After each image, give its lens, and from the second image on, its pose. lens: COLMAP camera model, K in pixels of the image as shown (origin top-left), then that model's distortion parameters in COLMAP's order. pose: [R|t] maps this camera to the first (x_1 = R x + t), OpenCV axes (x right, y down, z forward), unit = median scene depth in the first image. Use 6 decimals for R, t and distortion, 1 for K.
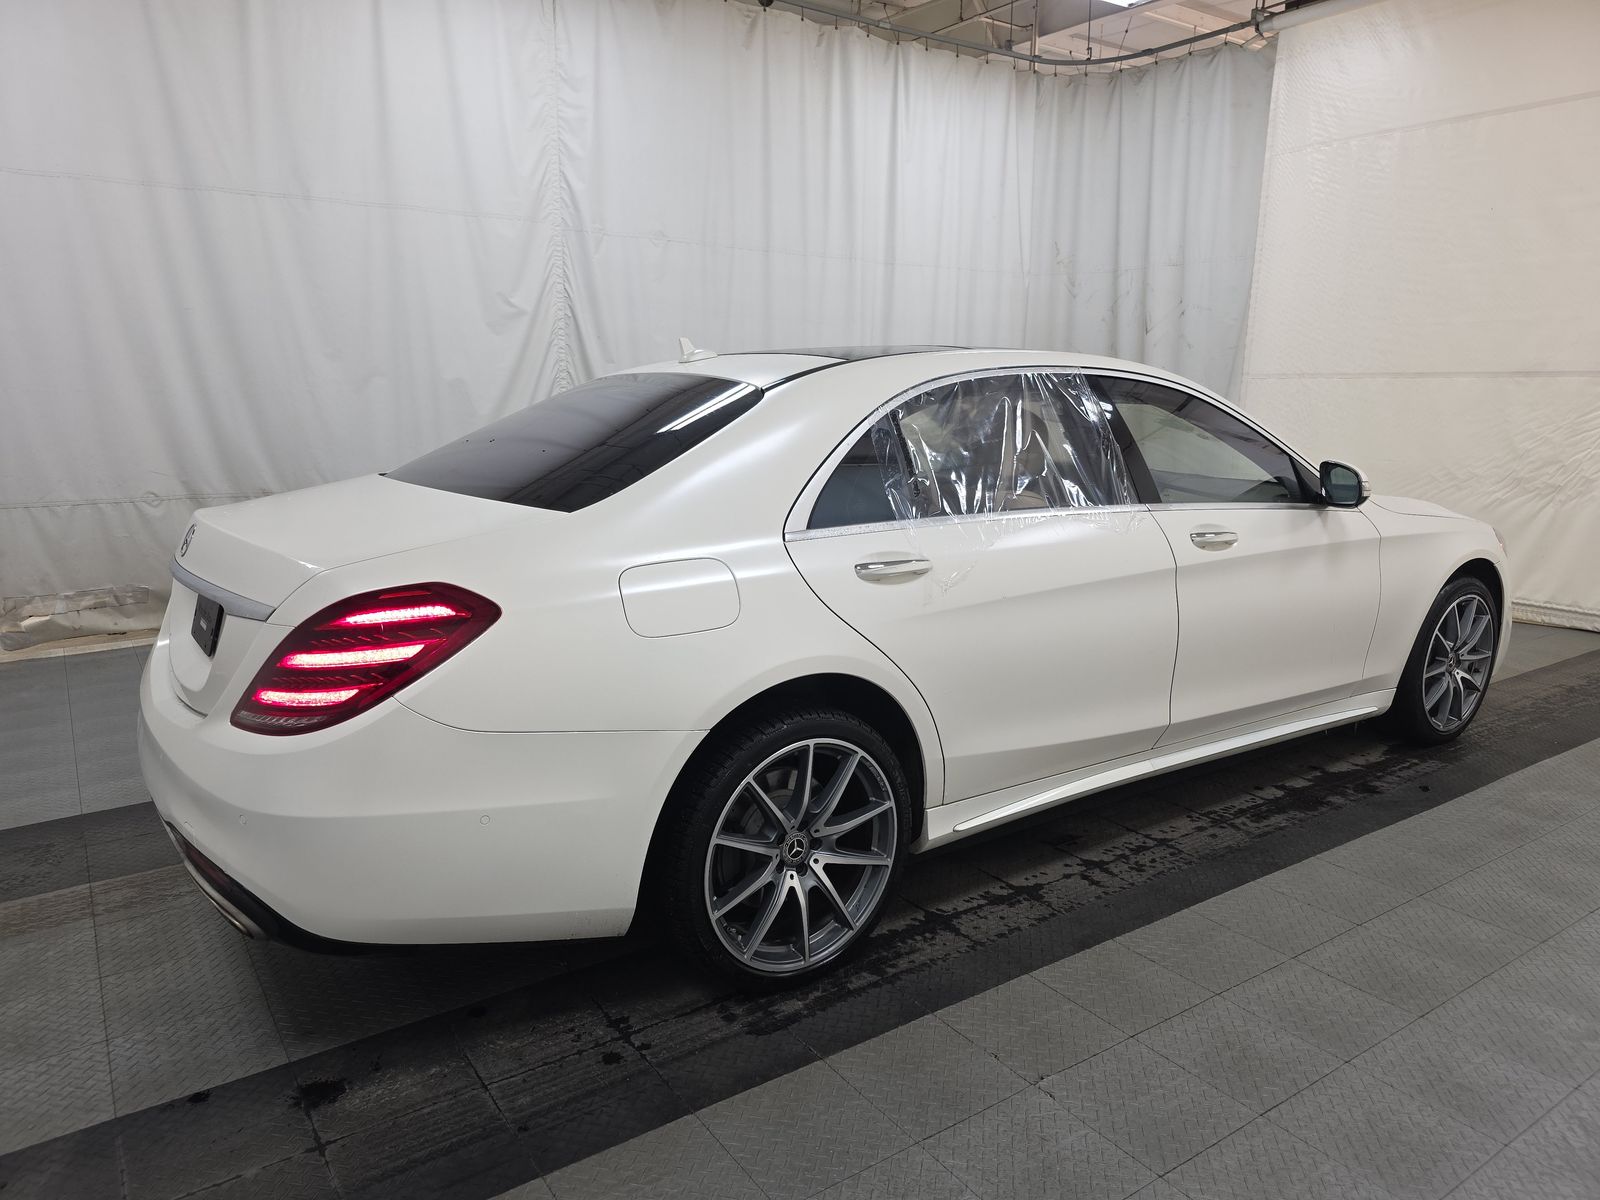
lens RADIAL K [[1071.2, 0, 795.6], [0, 1071.2, 605.5], [0, 0, 1]] dist [0.055867, -0.042214]
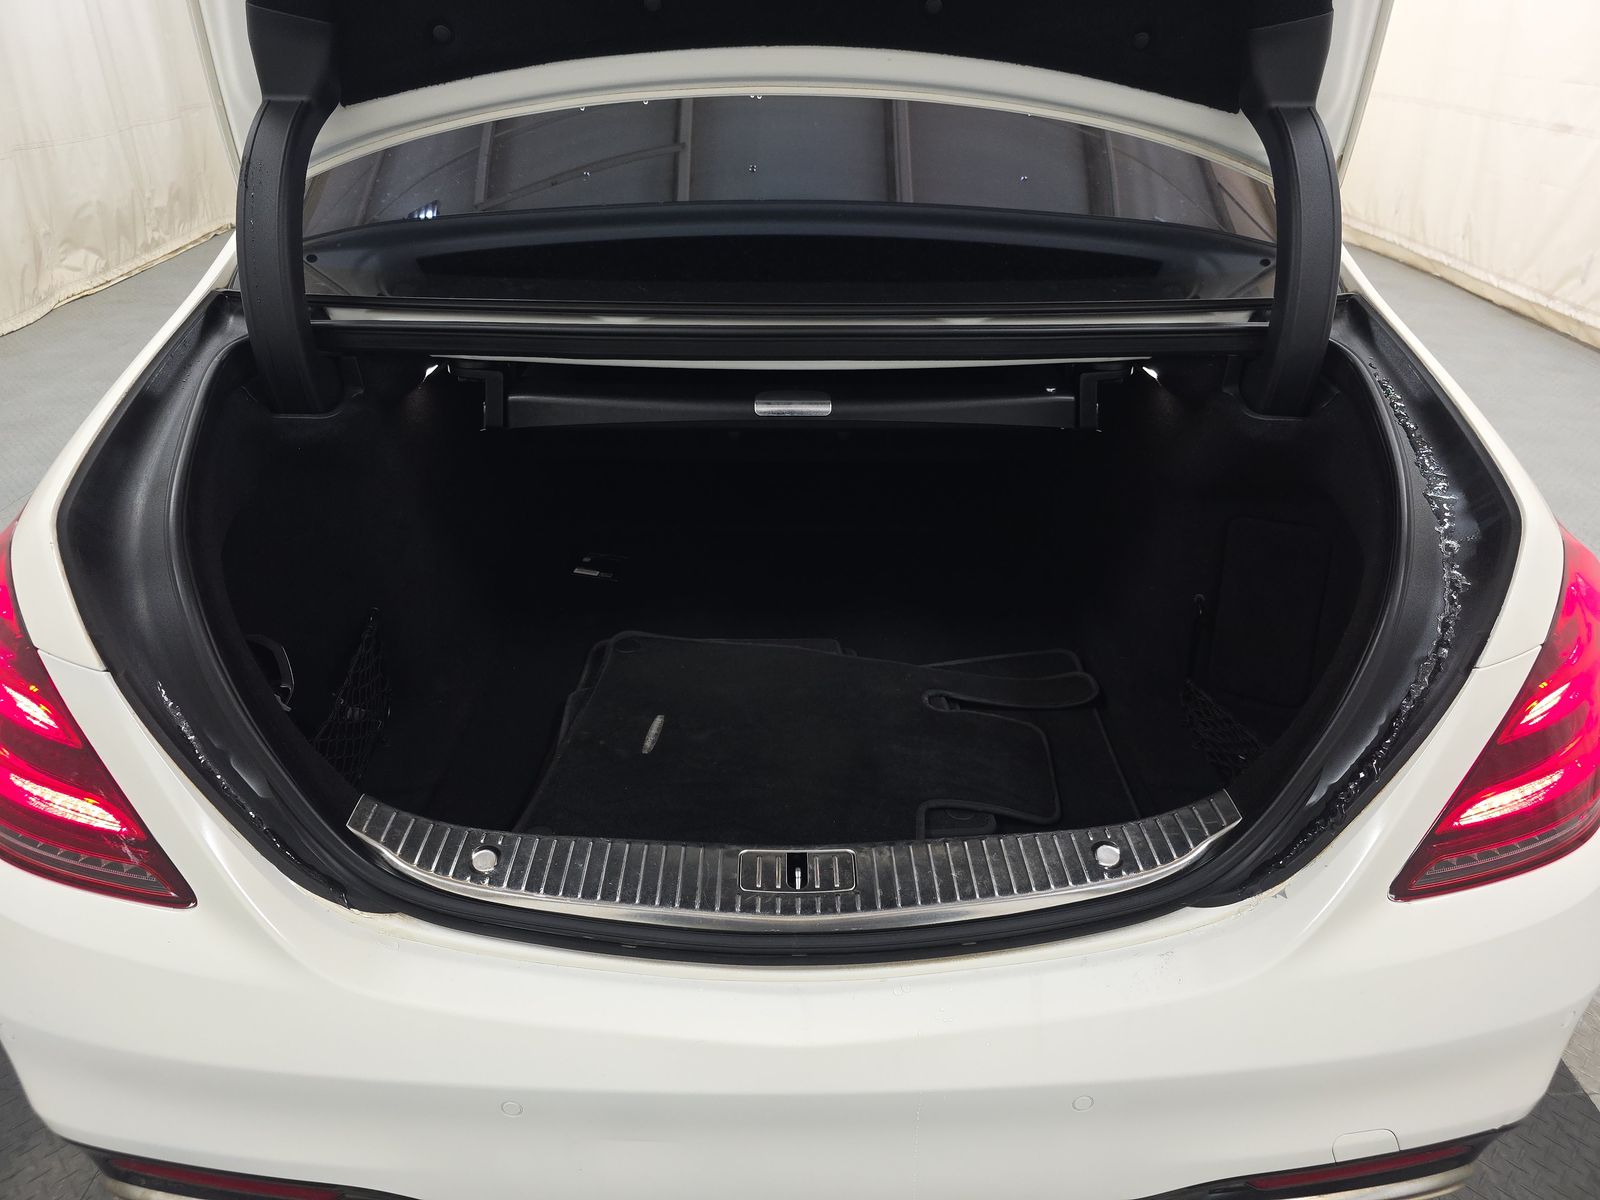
lens RADIAL K [[1075.6, 0, 795.9], [0, 1075.6, 591.3], [0, 0, 1]] dist [0.038228, -0.032231]
pose [[0.564919, -0.400984, 0.721165, -0.311340], [0.157257, 0.910284, 0.382952, -0.075071], [-0.810023, -0.102929, 0.577294, 0.316813]]
